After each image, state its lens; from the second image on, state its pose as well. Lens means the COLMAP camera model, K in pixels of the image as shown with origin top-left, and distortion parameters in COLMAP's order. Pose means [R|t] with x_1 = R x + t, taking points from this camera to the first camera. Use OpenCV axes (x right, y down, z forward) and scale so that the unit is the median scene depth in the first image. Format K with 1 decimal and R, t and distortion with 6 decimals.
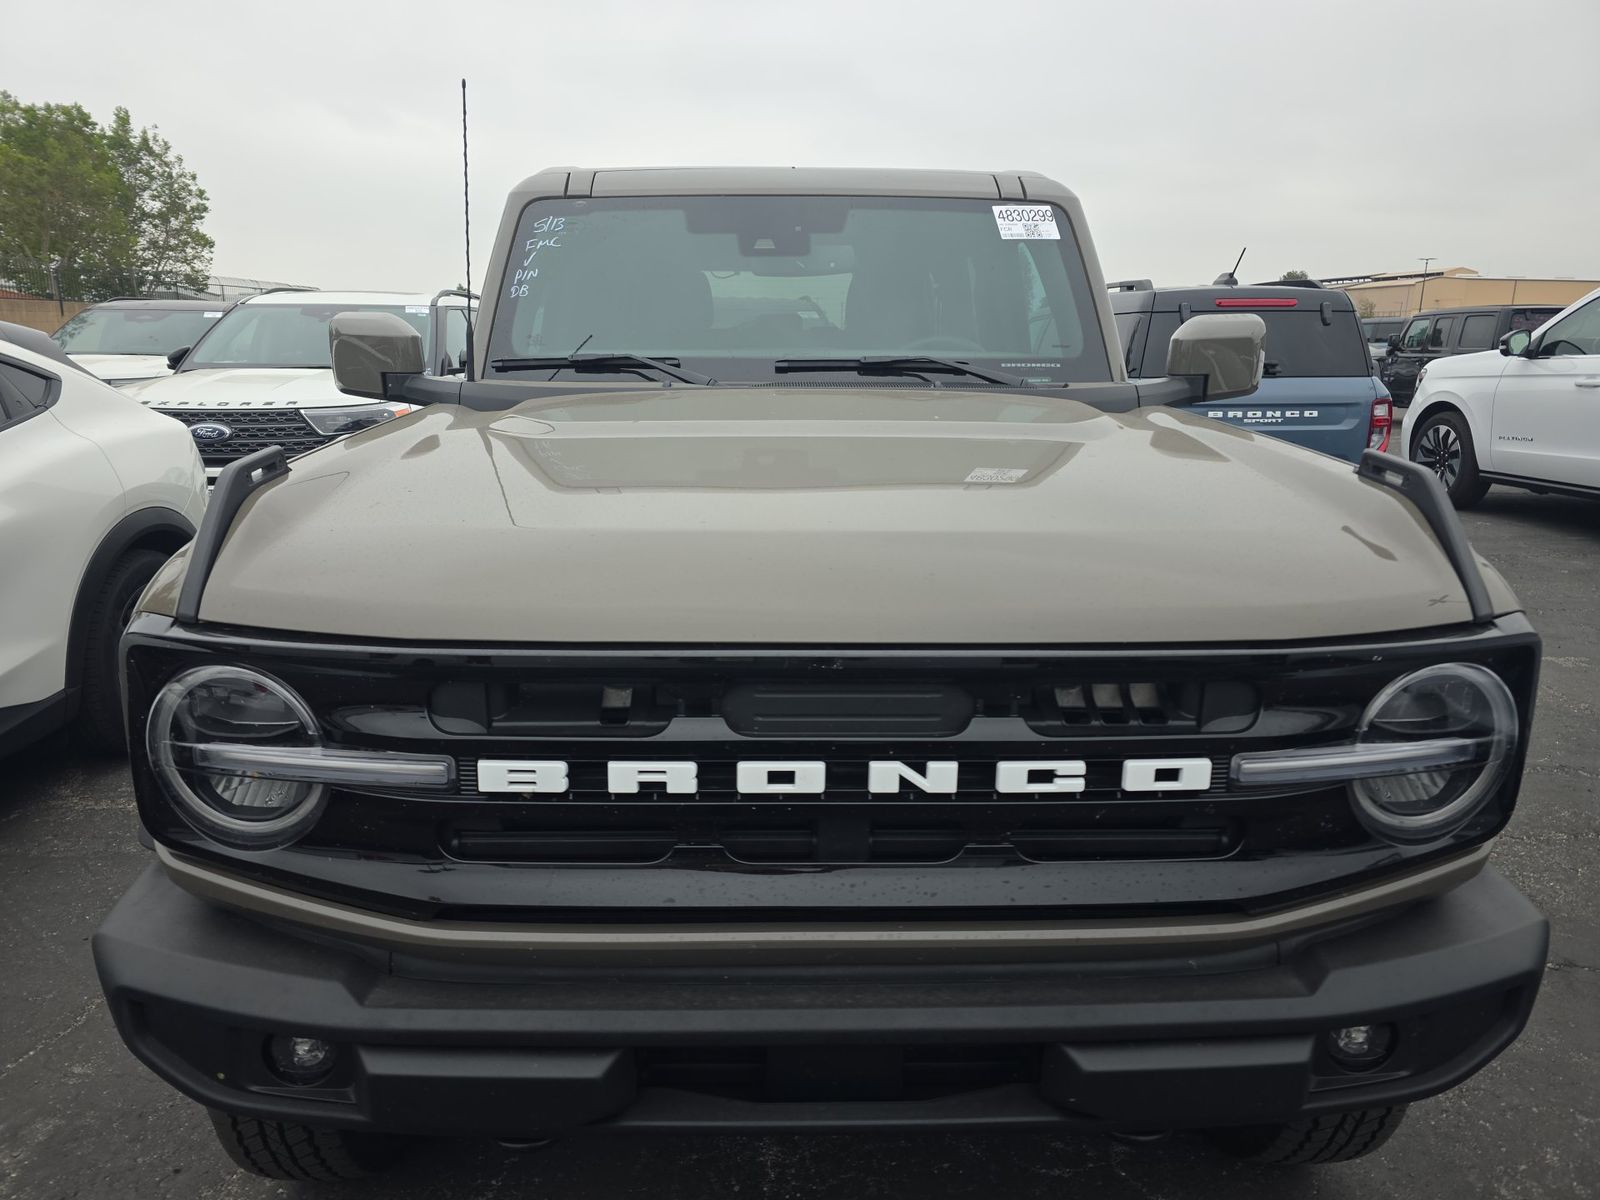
lens RADIAL K [[1071.5, 0, 800.0], [0, 1071.5, 628.3], [0, 0, 1]] dist [-0.000922, -0.000700]
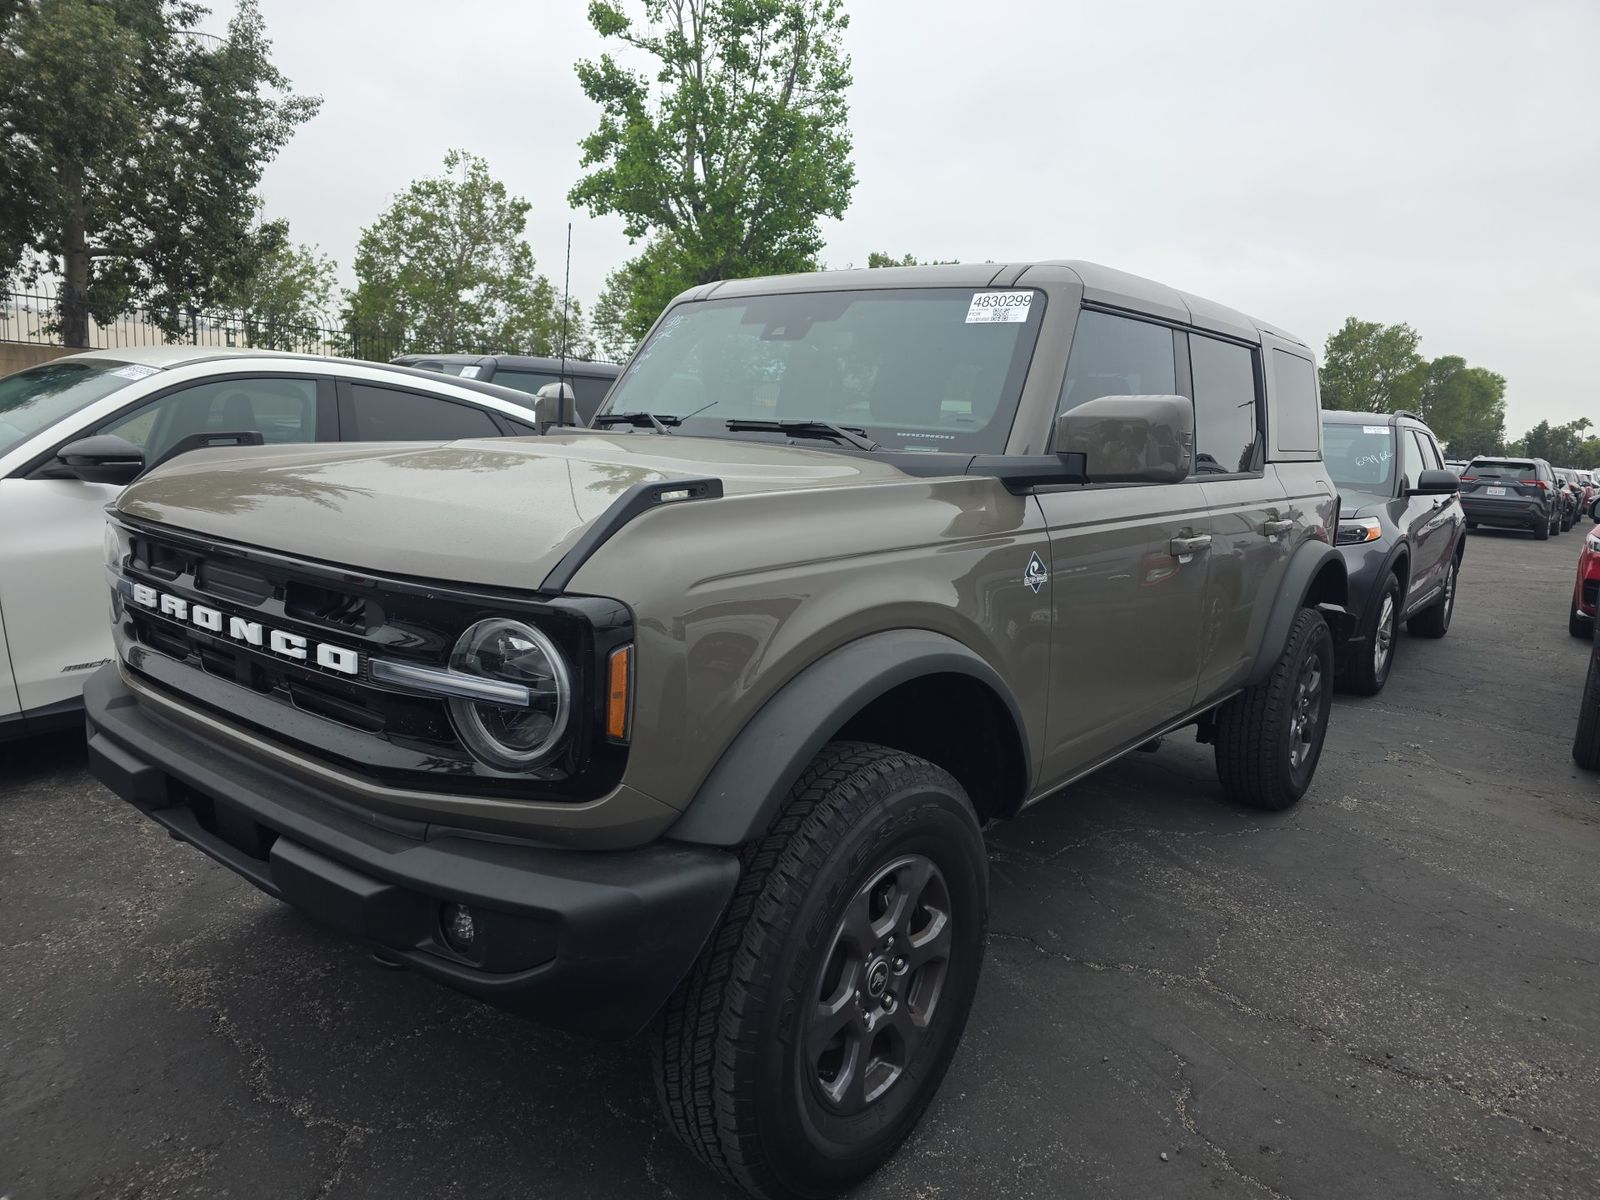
lens RADIAL K [[1127.4, 0, 800.0], [0, 1127.4, 600.0], [0, 0, 1]] dist [0.001924, -0.000608]
pose [[0.770376, 0.132576, -0.623654, 0.864203], [-0.216014, 0.974566, -0.059661, 0.007683], [0.599883, 0.180679, 0.779420, 0.085267]]
